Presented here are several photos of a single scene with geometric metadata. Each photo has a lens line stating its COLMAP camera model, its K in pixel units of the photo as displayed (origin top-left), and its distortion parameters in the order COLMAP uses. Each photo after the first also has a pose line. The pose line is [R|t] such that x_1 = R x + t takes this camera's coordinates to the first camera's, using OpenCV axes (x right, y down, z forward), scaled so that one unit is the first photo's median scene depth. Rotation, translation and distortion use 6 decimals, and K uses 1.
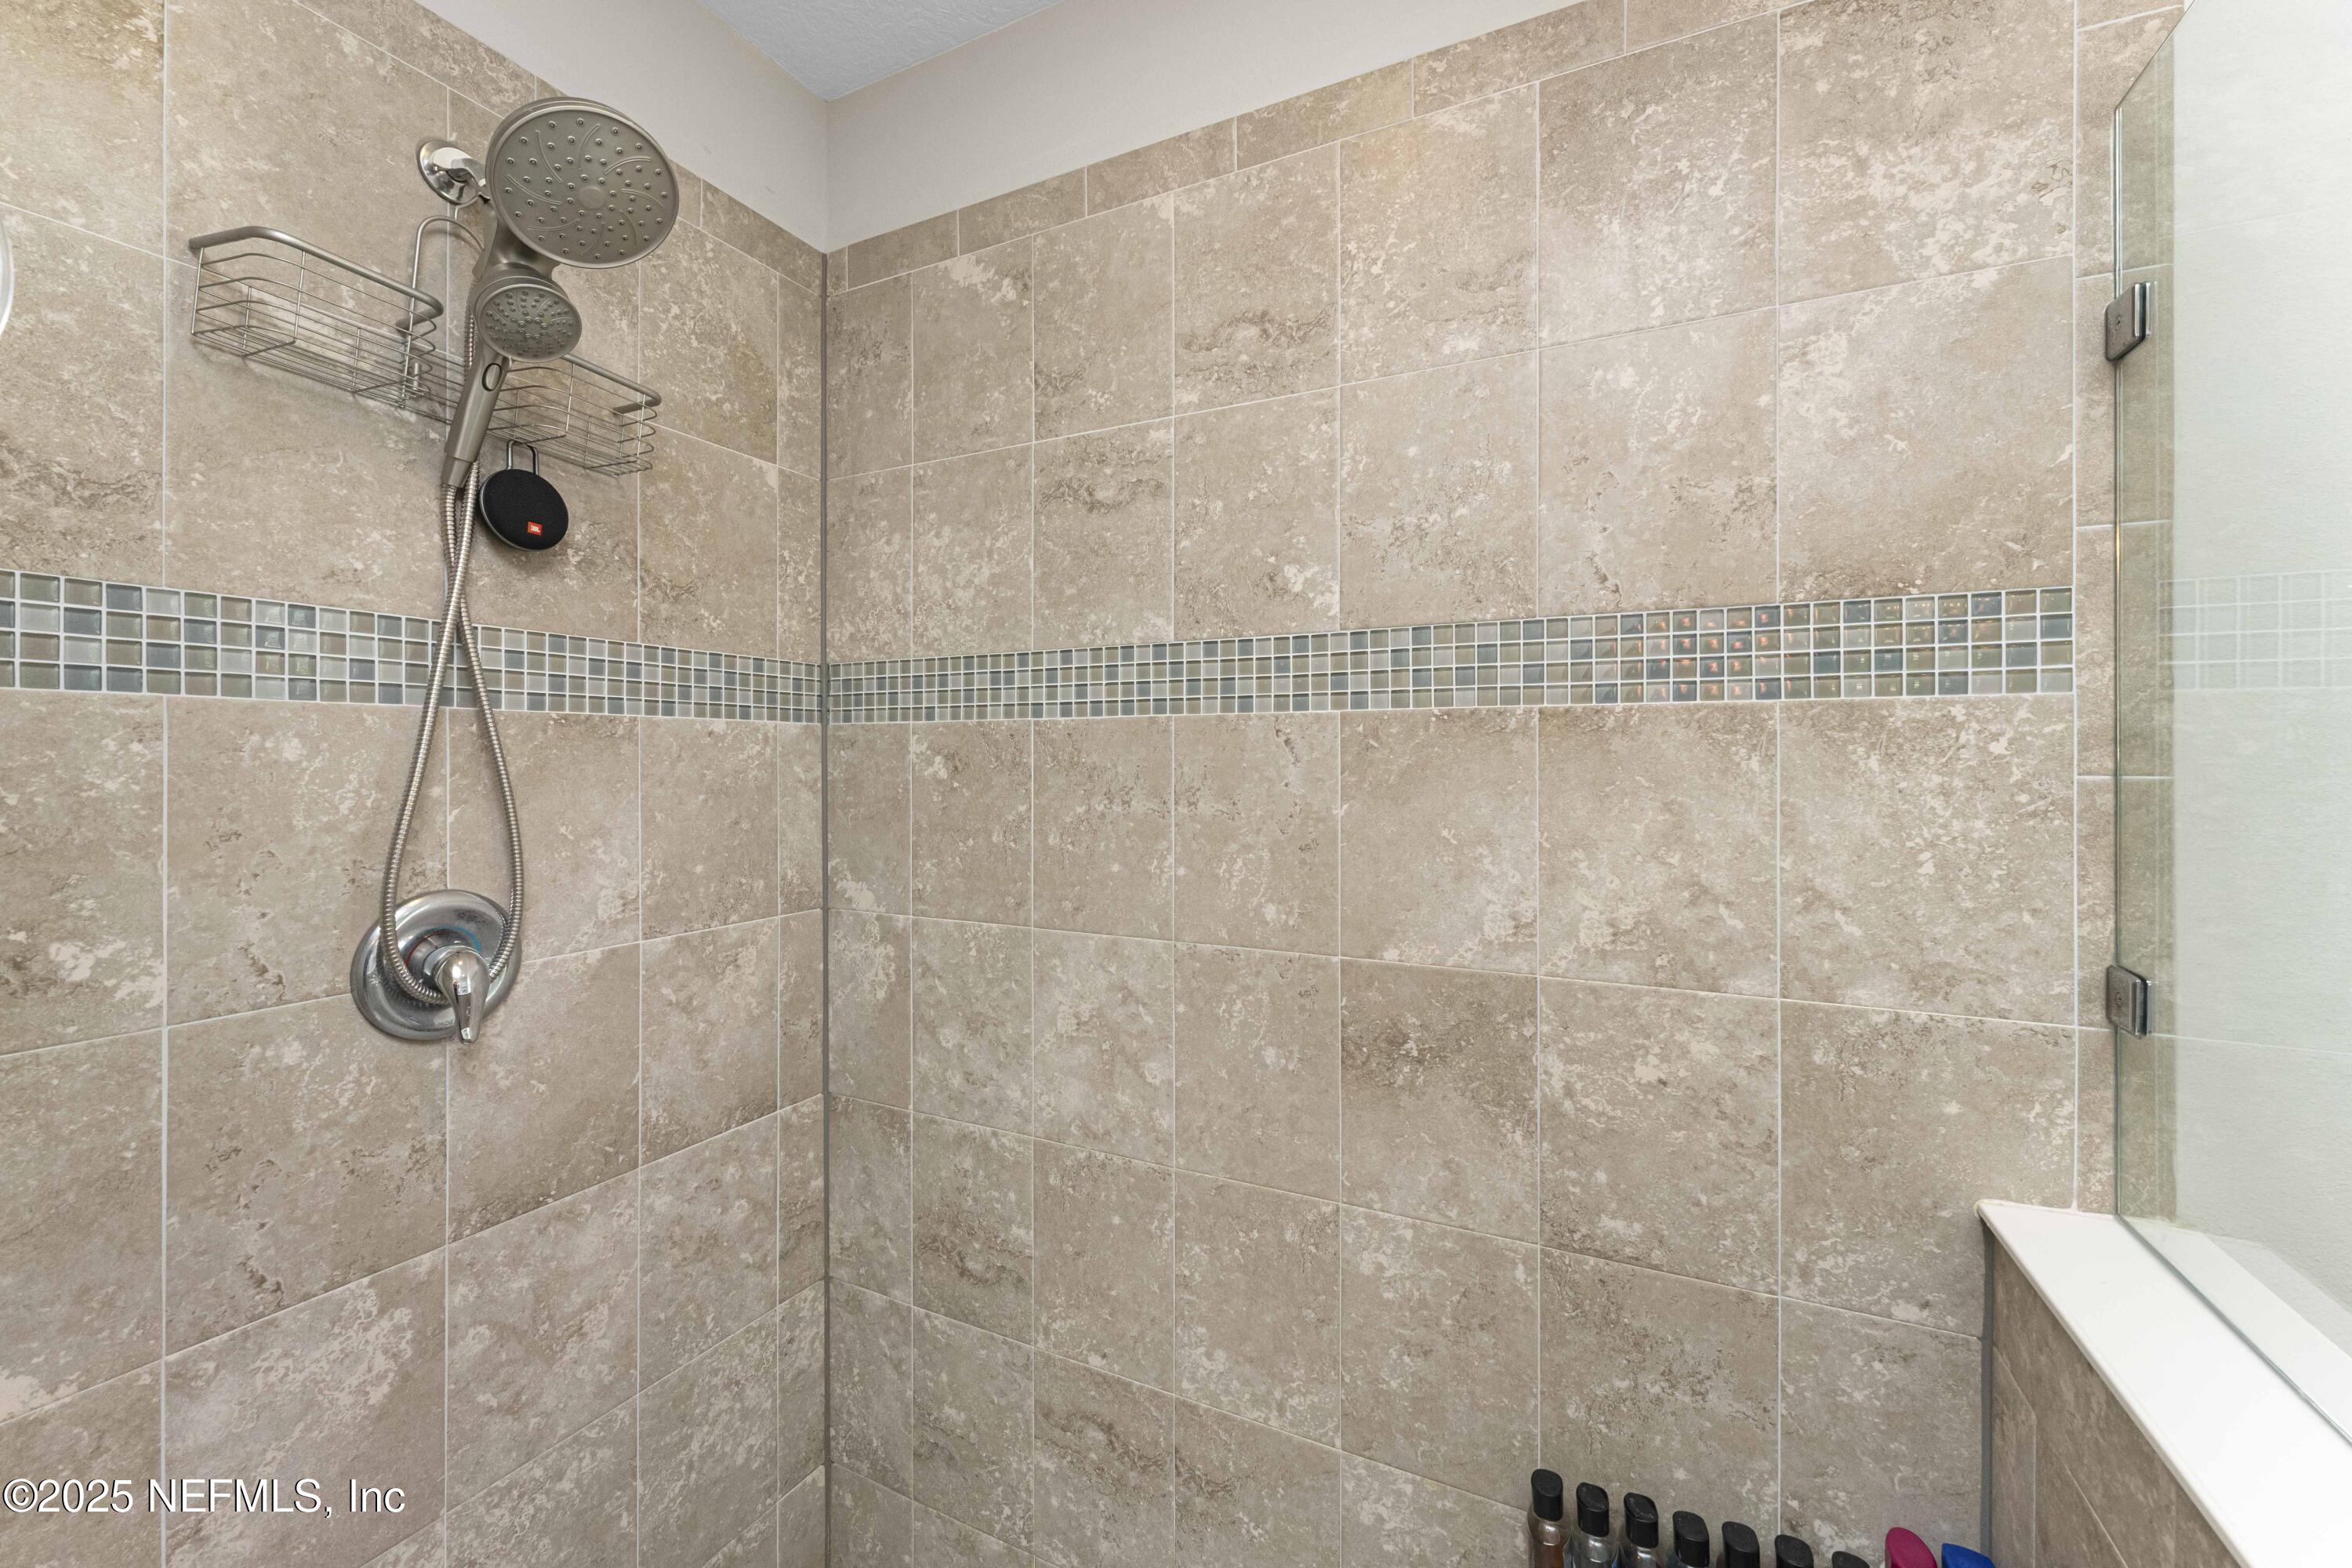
lens RADIAL K [[951.0, 0, 1139.3], [0, 951.0, 761.9], [0, 0, 1]] dist [-0.003739, 0.001297]
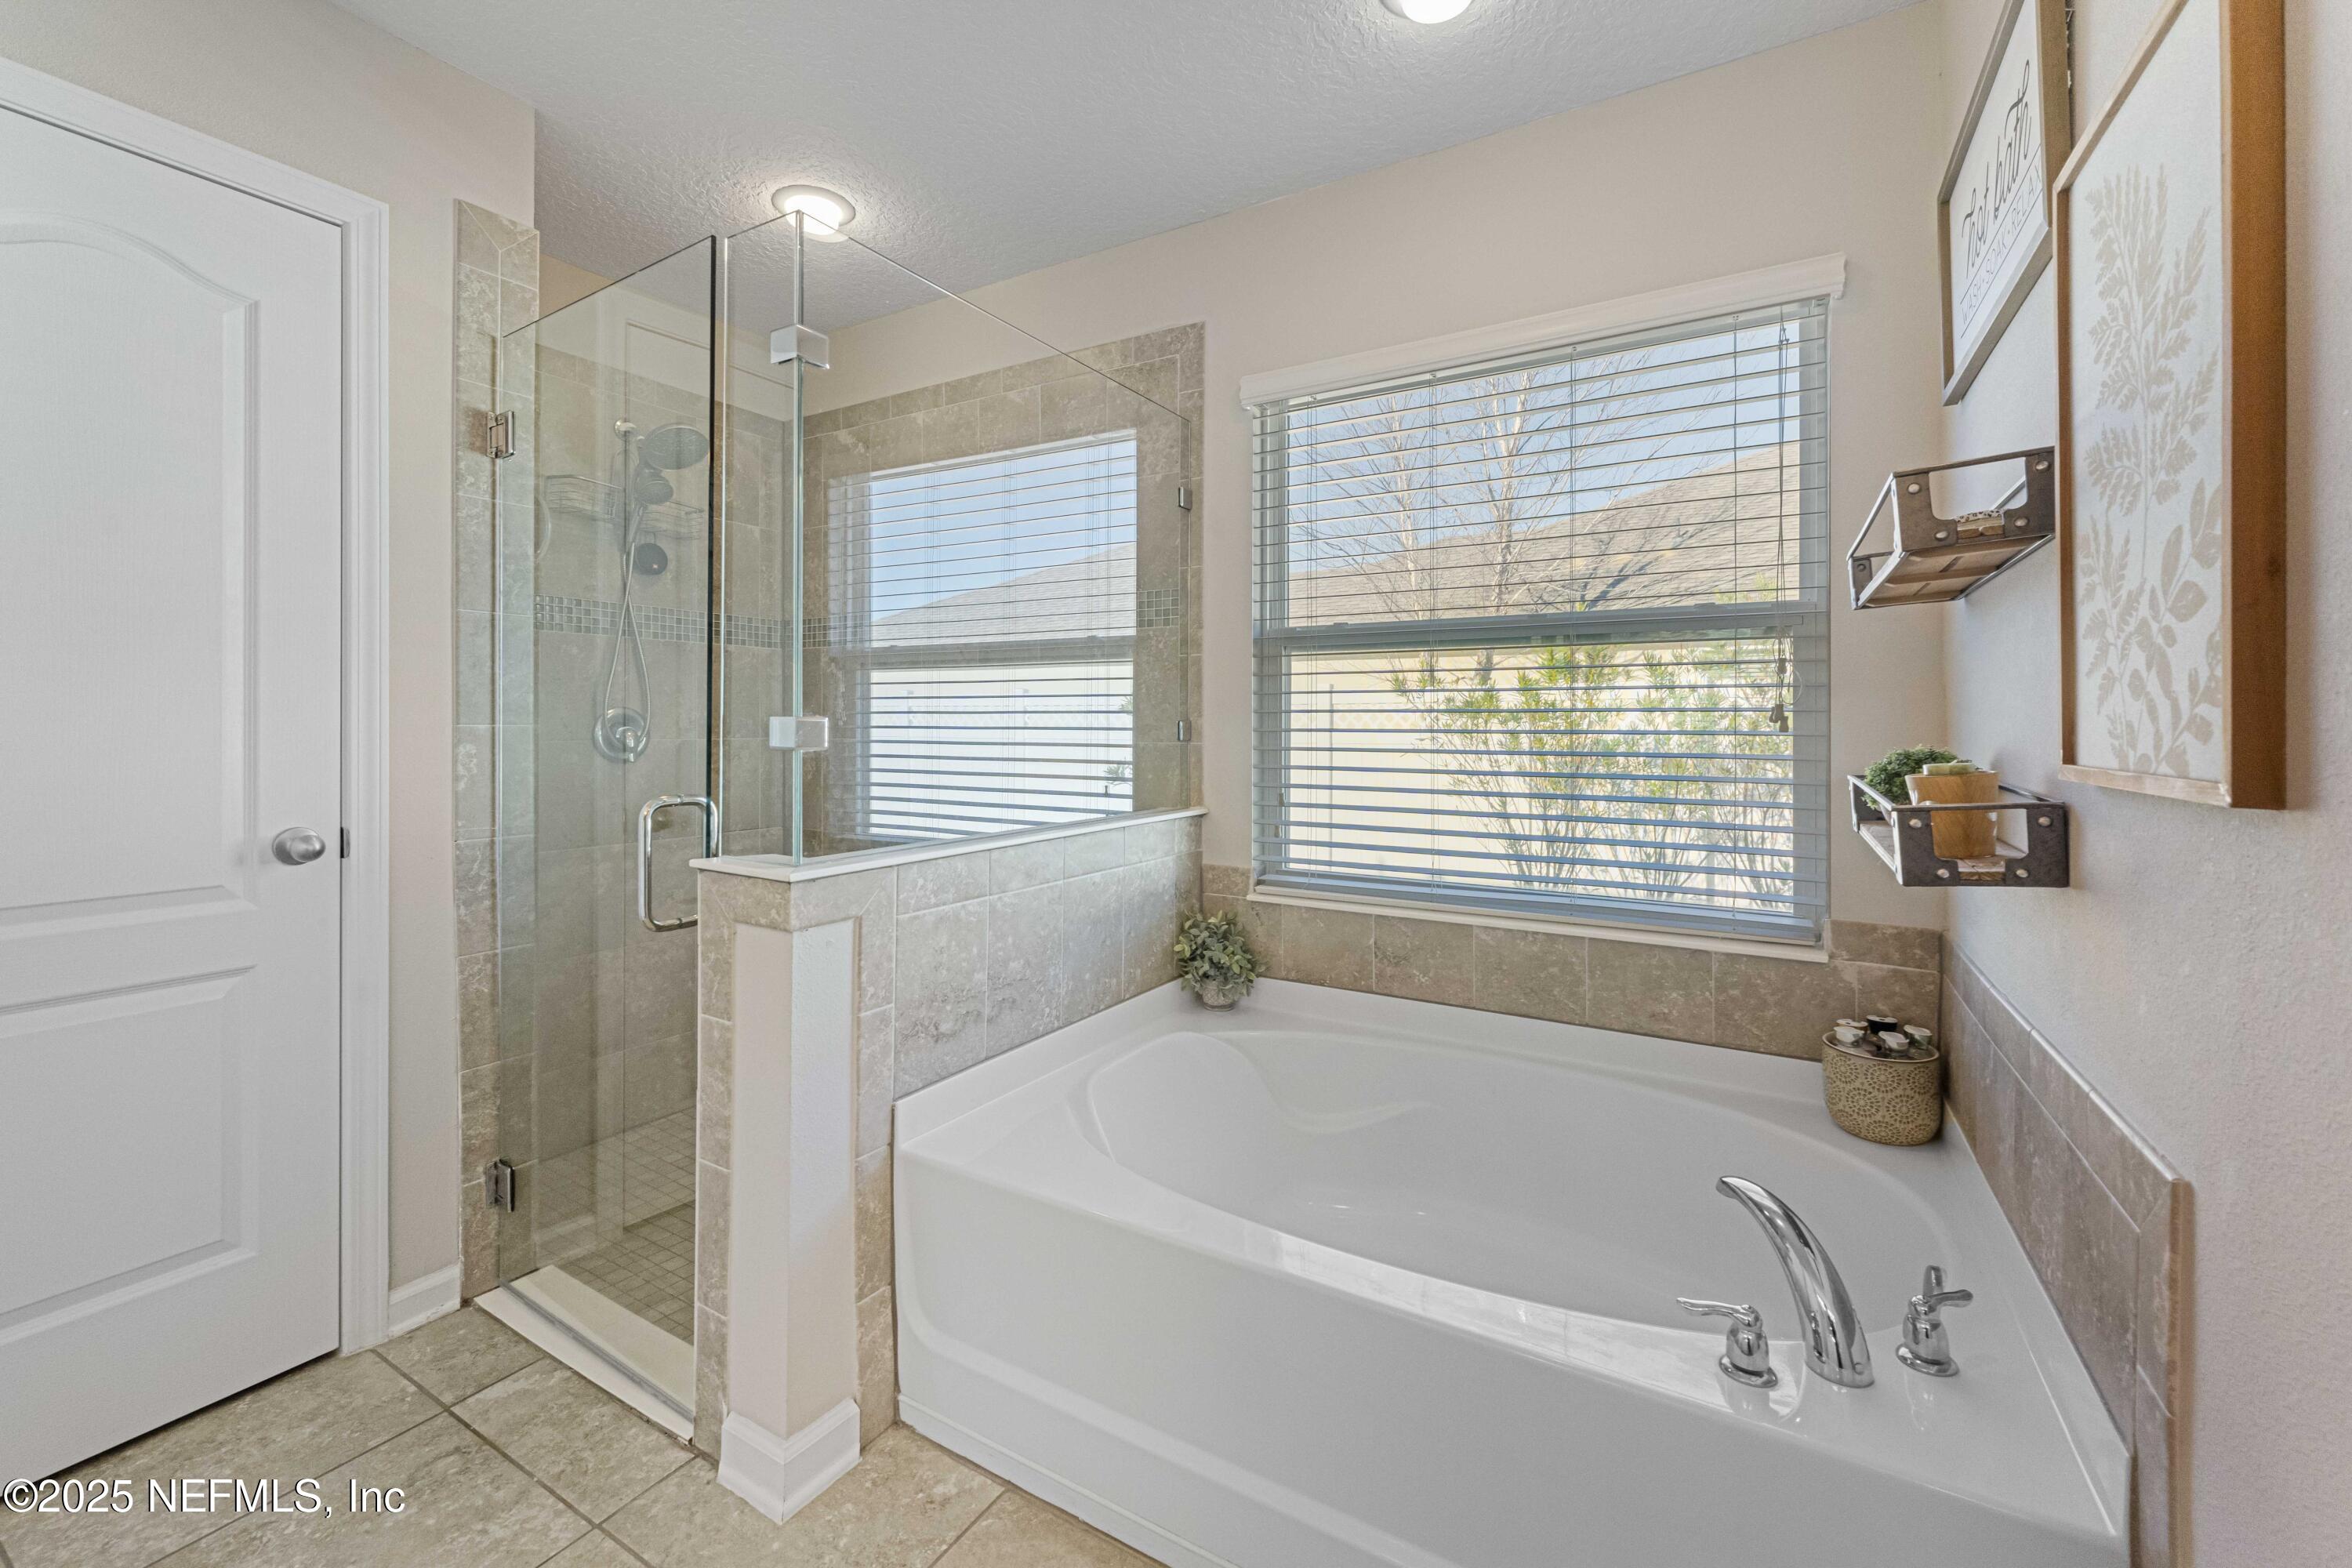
lens RADIAL K [[951.0, 0, 1133.0], [0, 951.0, 724.4], [0, 0, 1]] dist [-0.003739, 0.001297]
pose [[0.997632, 0.000989, -0.068766, 0.767443], [-0.000793, 0.999996, 0.002879, 0.157701], [0.068768, -0.002818, 0.997629, -1.367184]]
